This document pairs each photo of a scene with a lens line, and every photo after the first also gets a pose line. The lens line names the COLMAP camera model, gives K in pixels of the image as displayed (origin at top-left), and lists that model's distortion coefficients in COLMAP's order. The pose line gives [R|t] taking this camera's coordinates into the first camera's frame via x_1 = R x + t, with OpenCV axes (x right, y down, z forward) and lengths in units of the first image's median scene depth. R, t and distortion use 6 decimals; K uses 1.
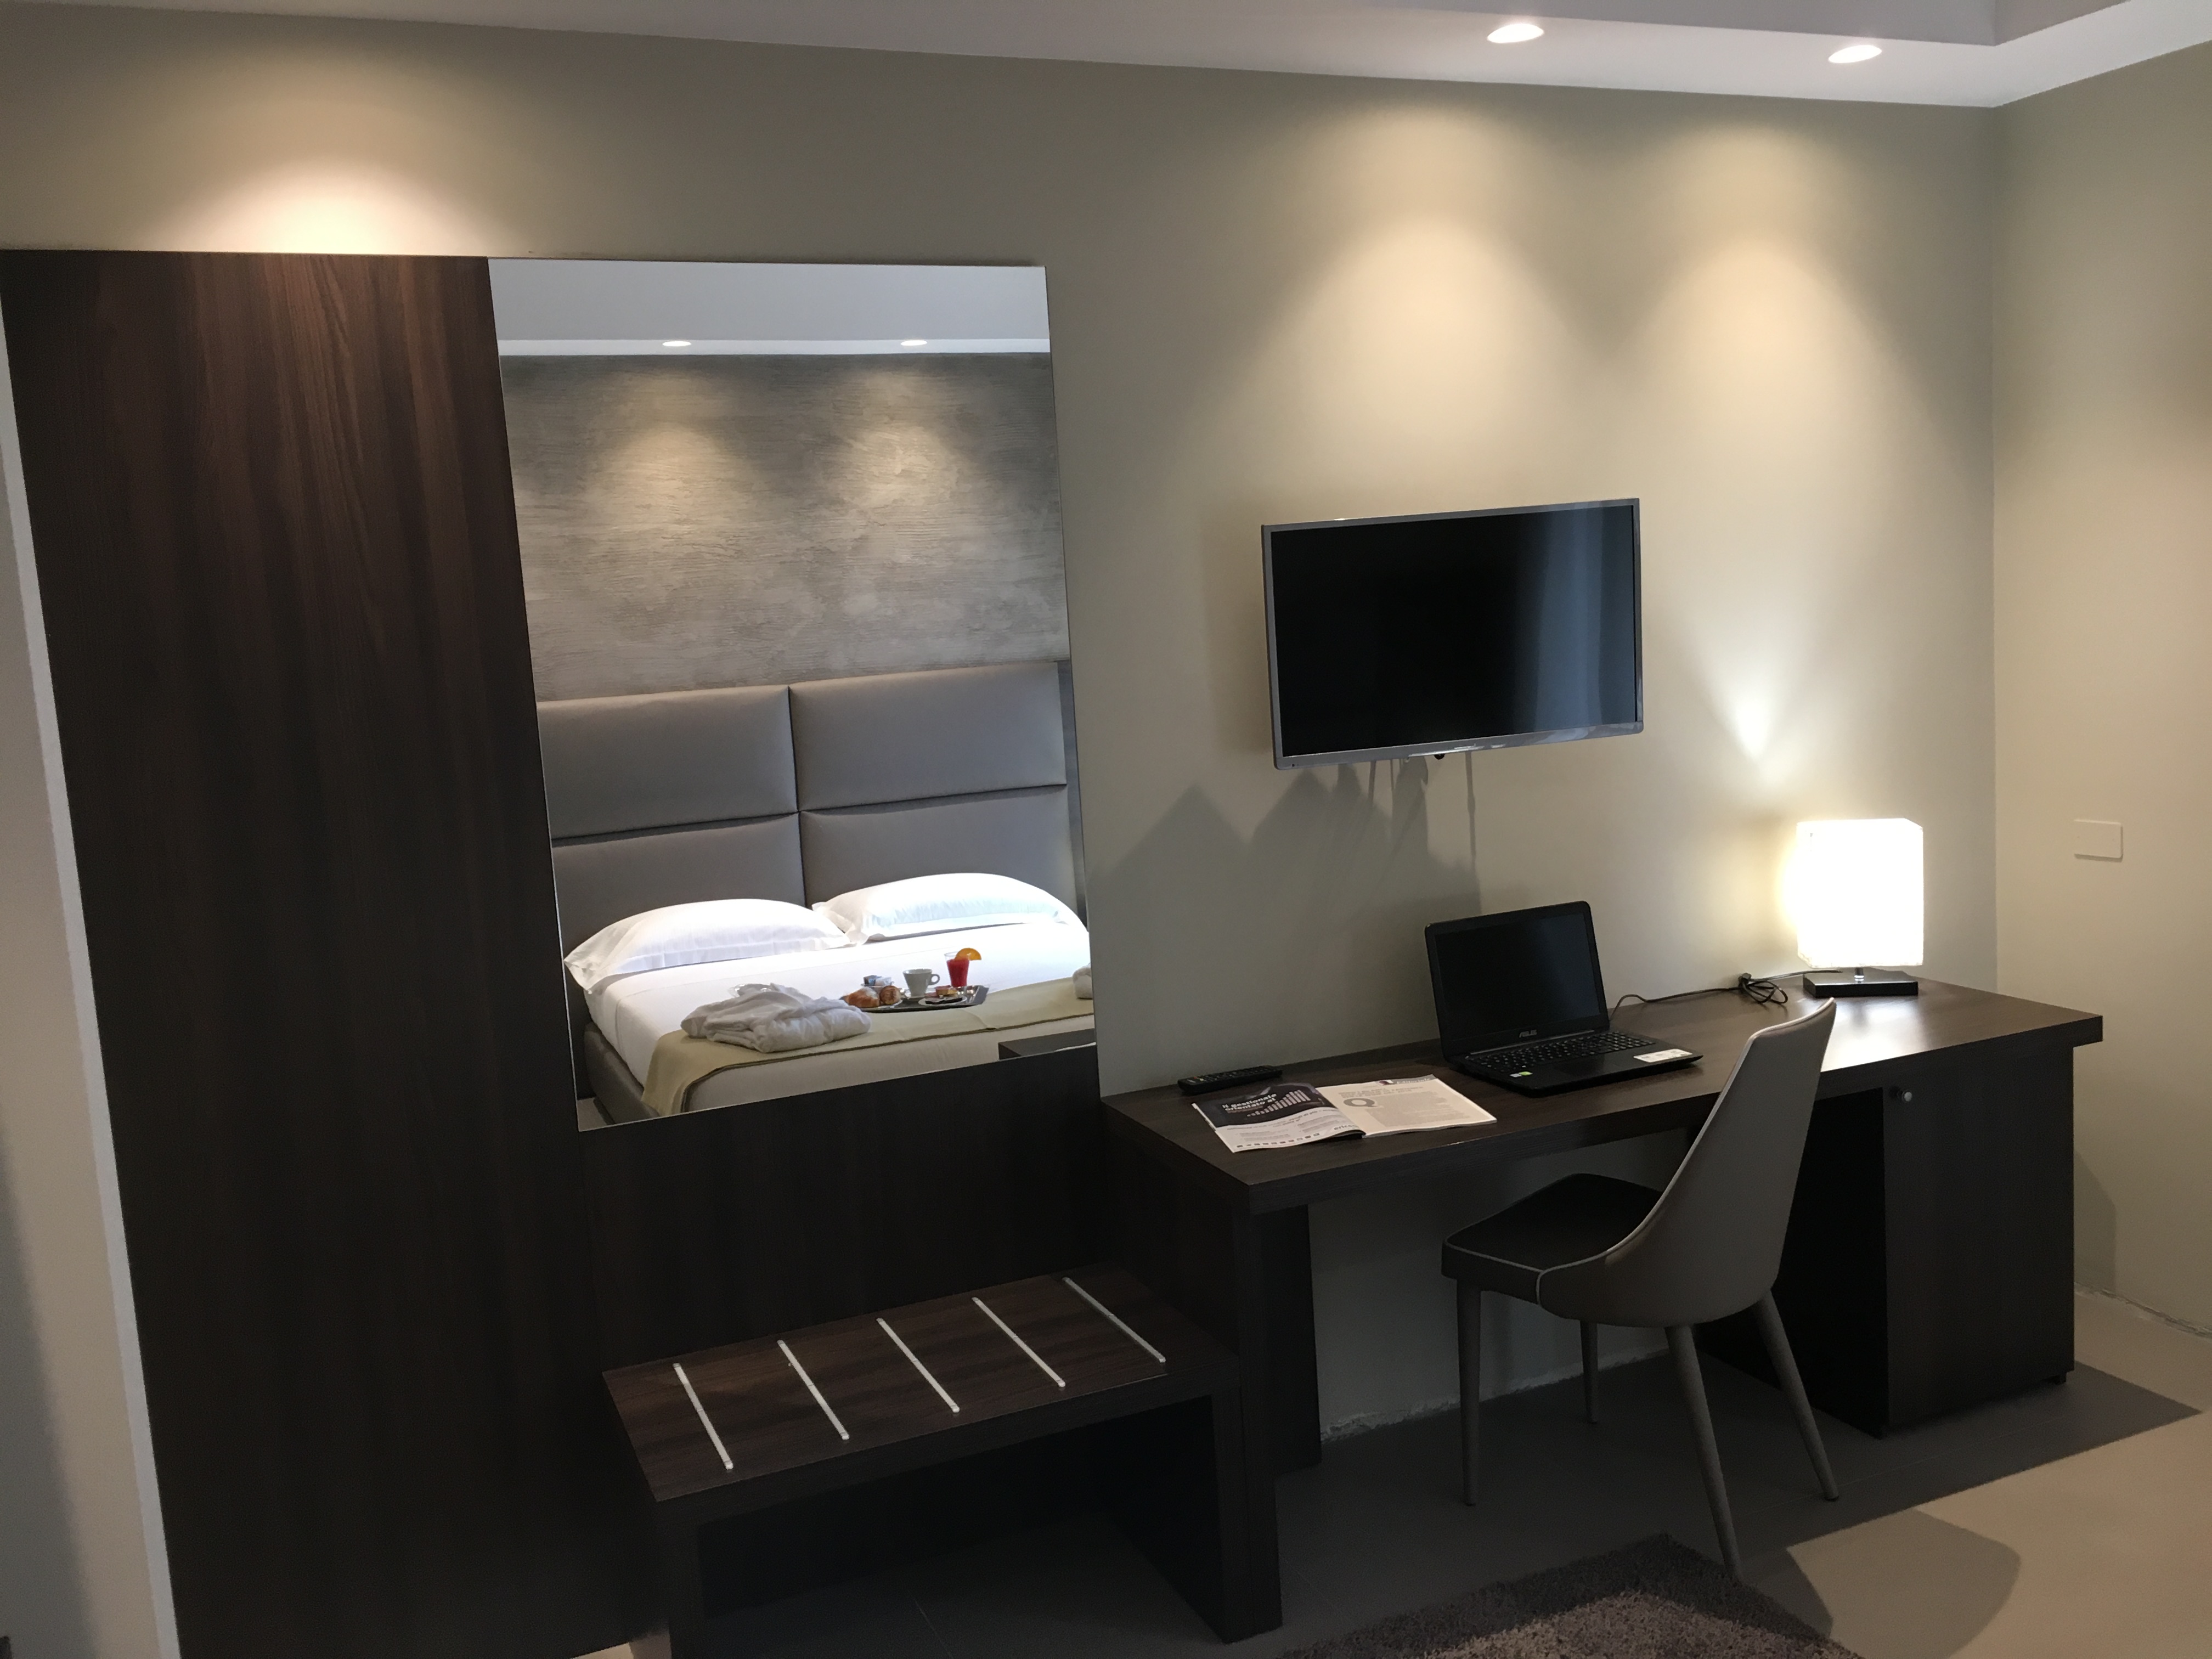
lens RADIAL K [[1868.9, 0, 1106.0], [0, 1868.9, 829.5], [0, 0, 1]] dist [0.057179, -0.006019]
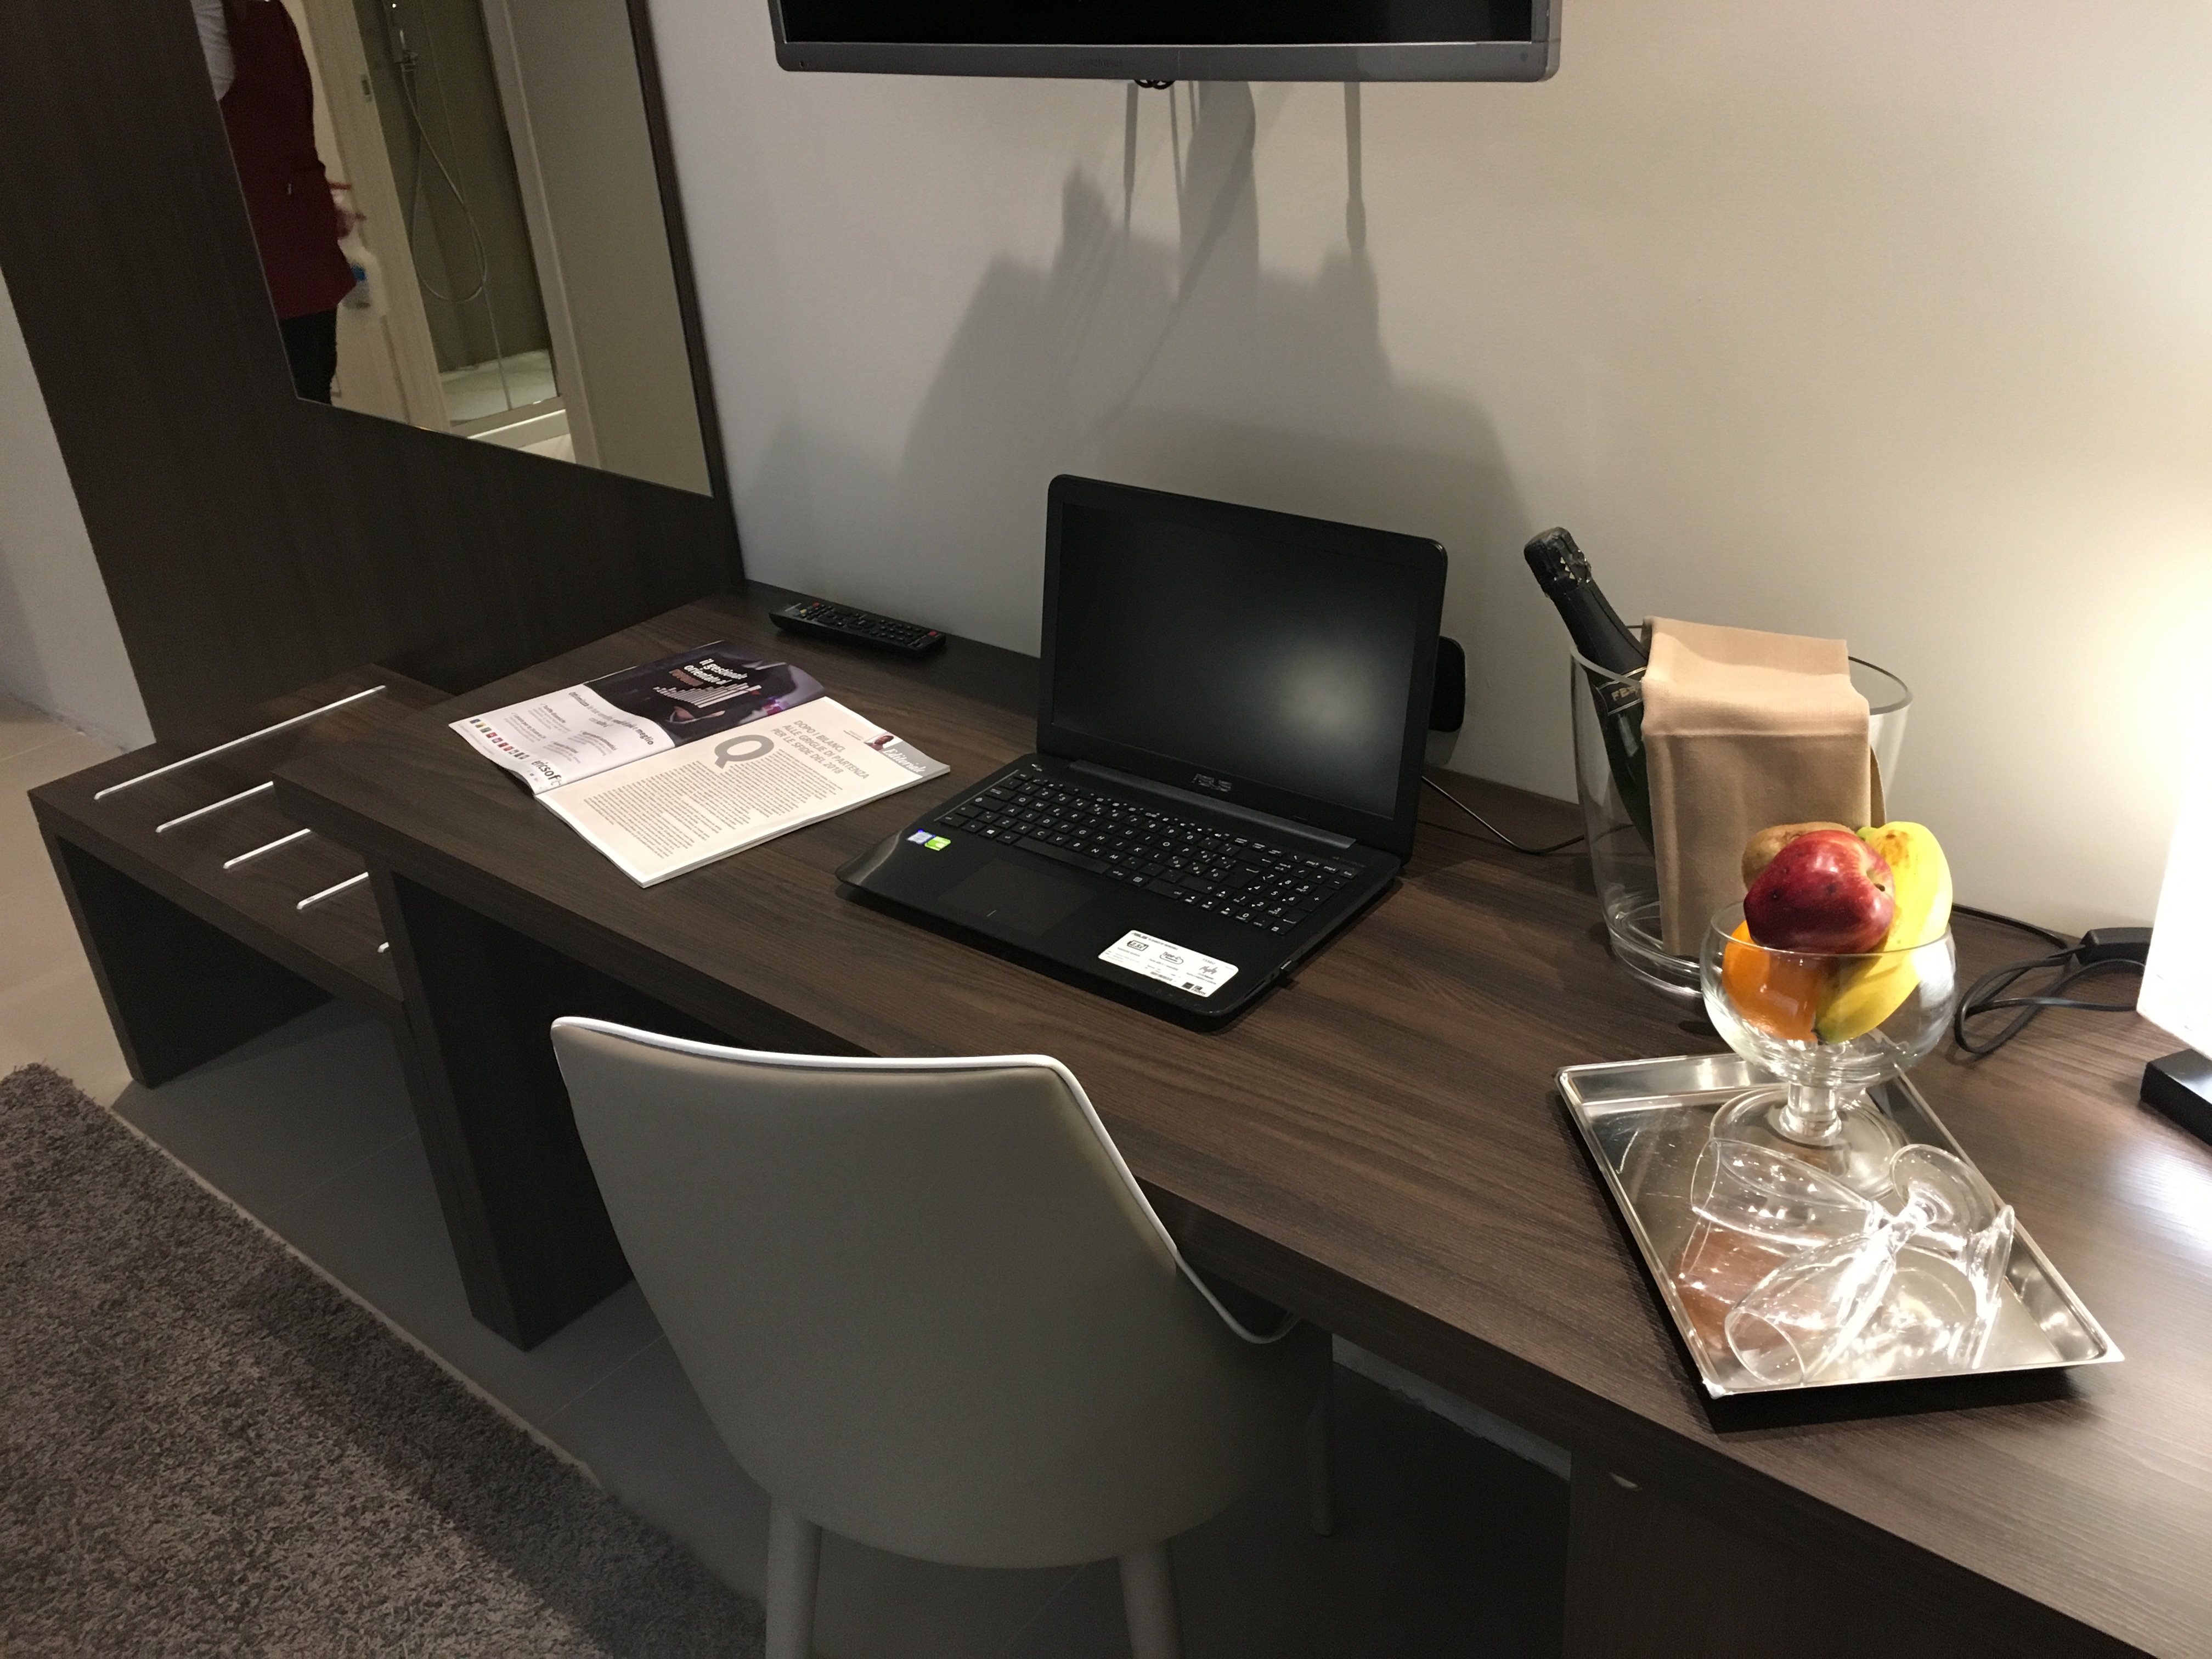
lens RADIAL K [[1882.8, 0, 1117.6], [0, 1882.8, 835.7], [0, 0, 1]] dist [0.087693, -0.110786]
pose [[0.461247, 0.451554, -0.763774, 0.558727], [-0.082389, 0.878889, 0.469857, -0.088954], [0.883438, -0.153794, 0.442588, 0.772077]]
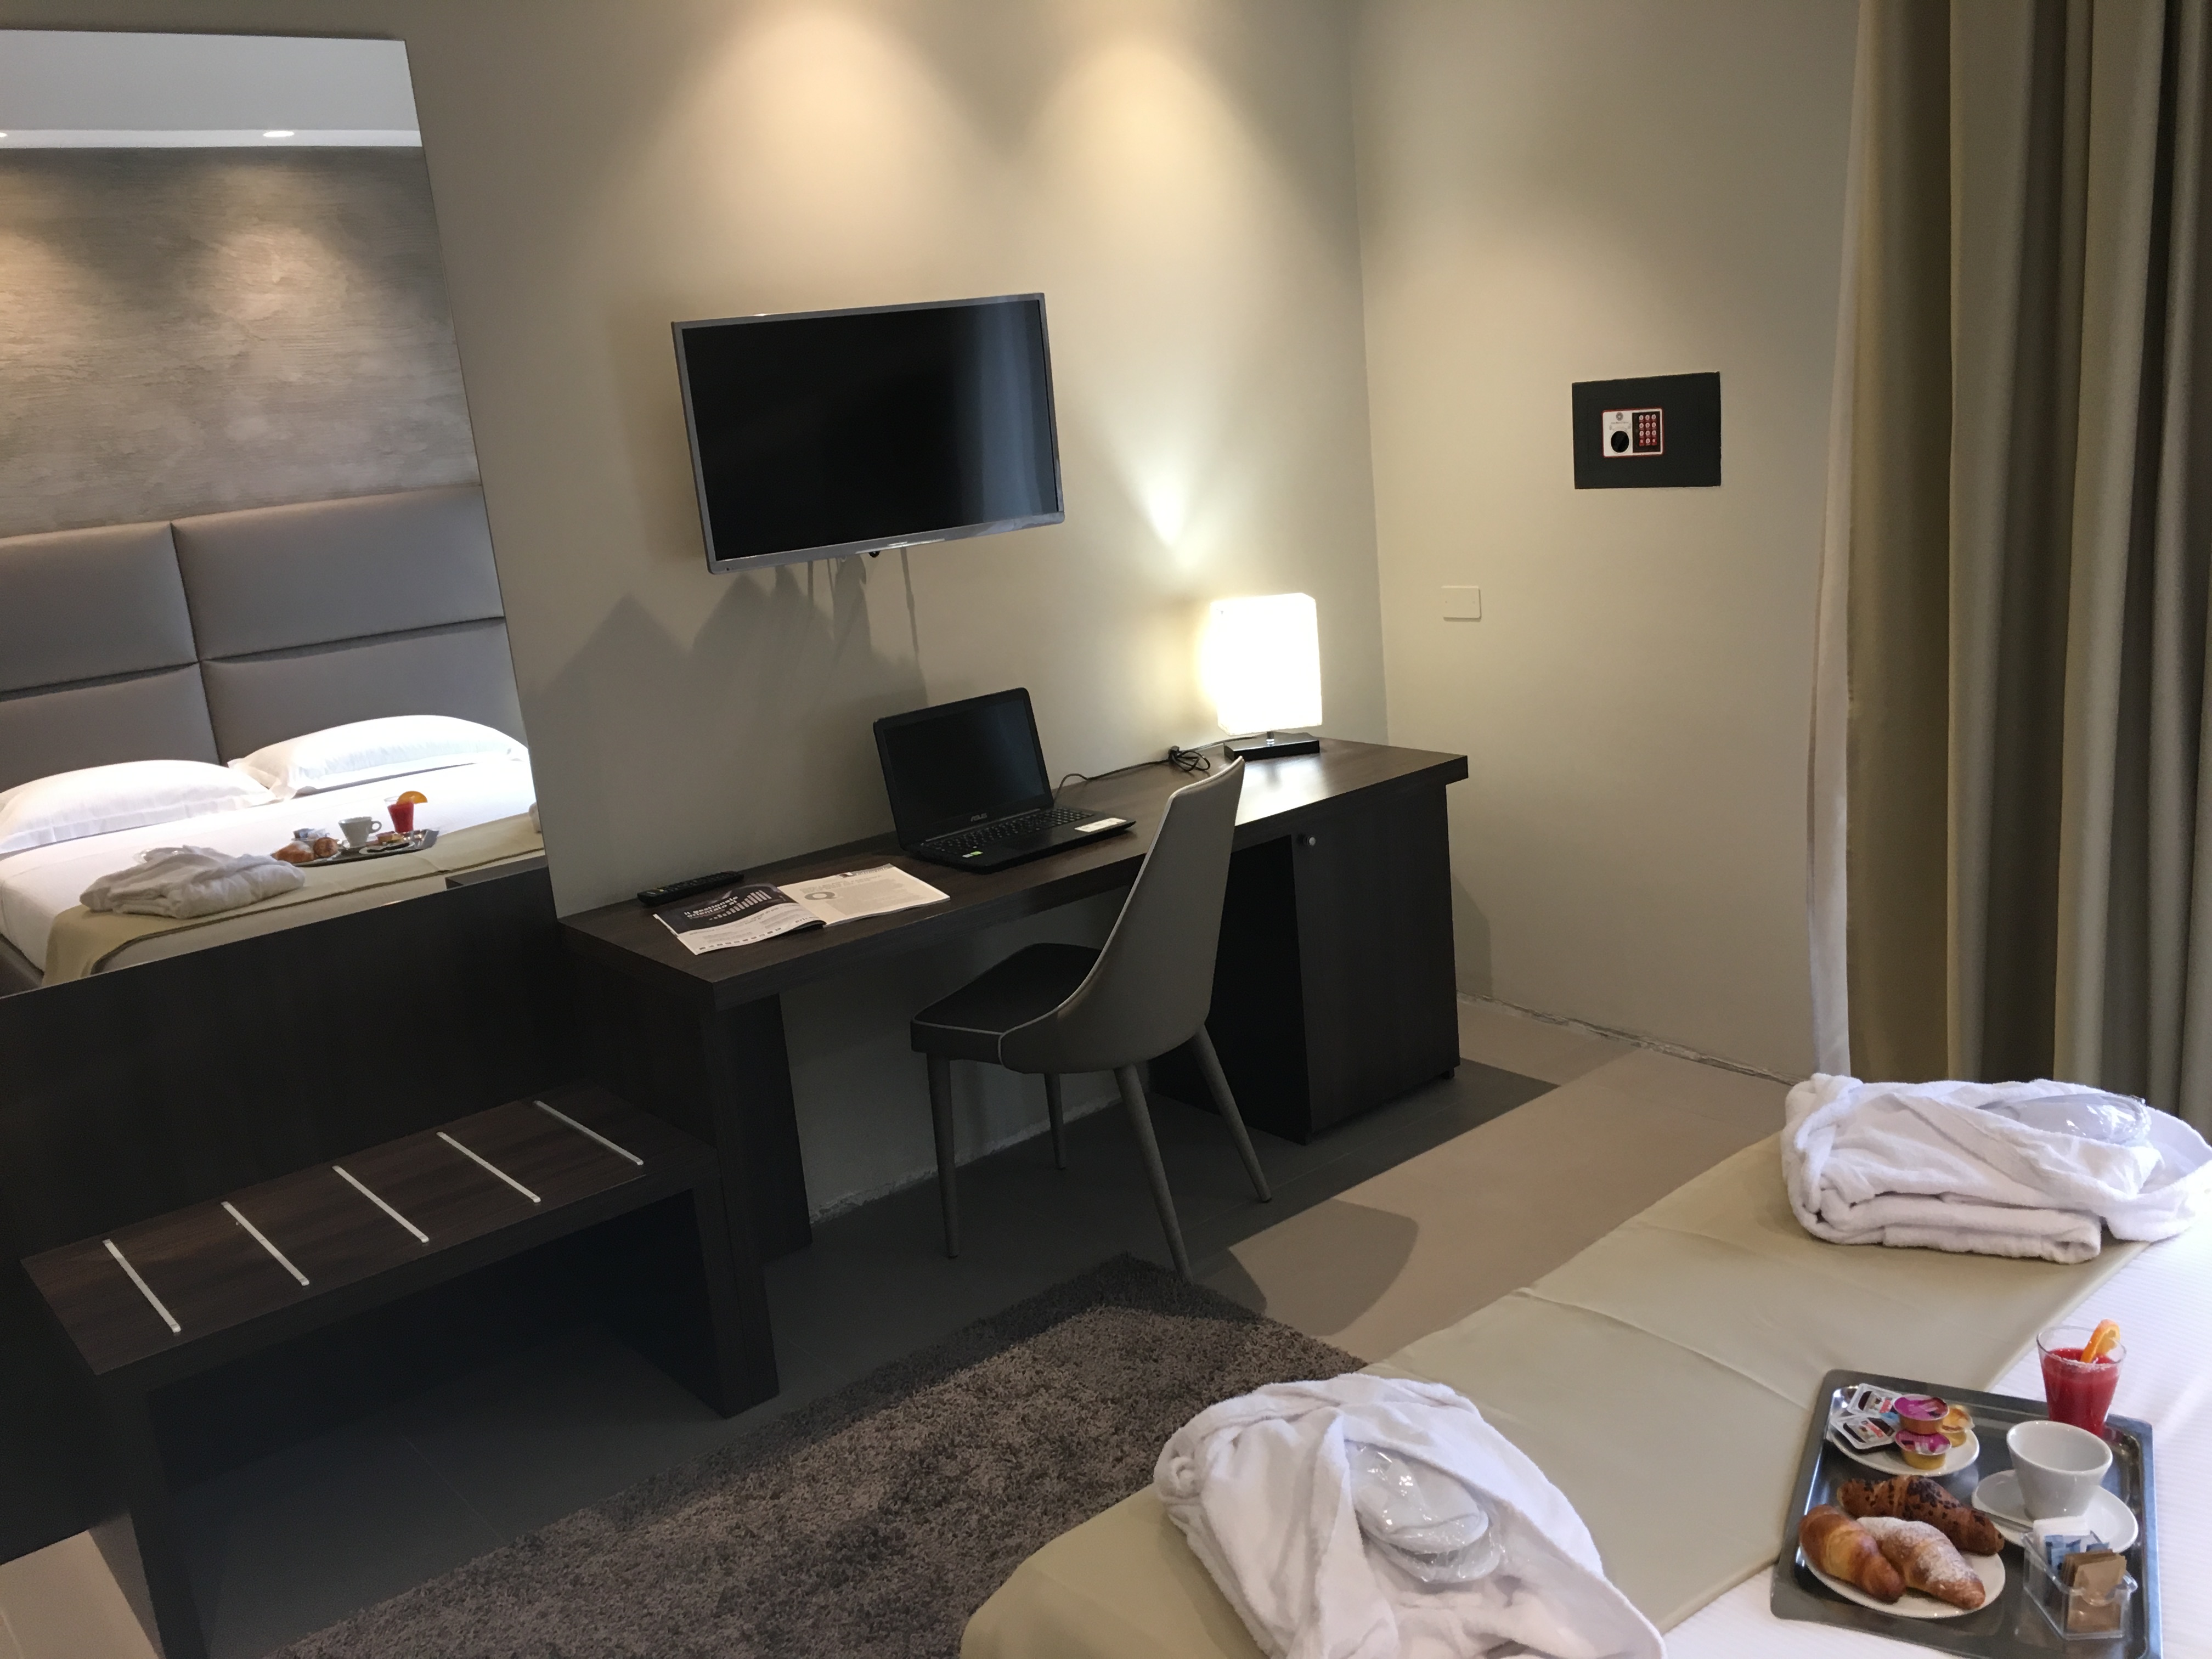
lens RADIAL K [[1882.8, 0, 1117.6], [0, 1882.8, 835.7], [0, 0, 1]] dist [0.087693, -0.110786]
pose [[0.960822, -0.089184, 0.262425, 0.021246], [0.065580, 0.993084, 0.097386, 0.020747], [-0.269296, -0.076361, 0.960025, -0.032947]]
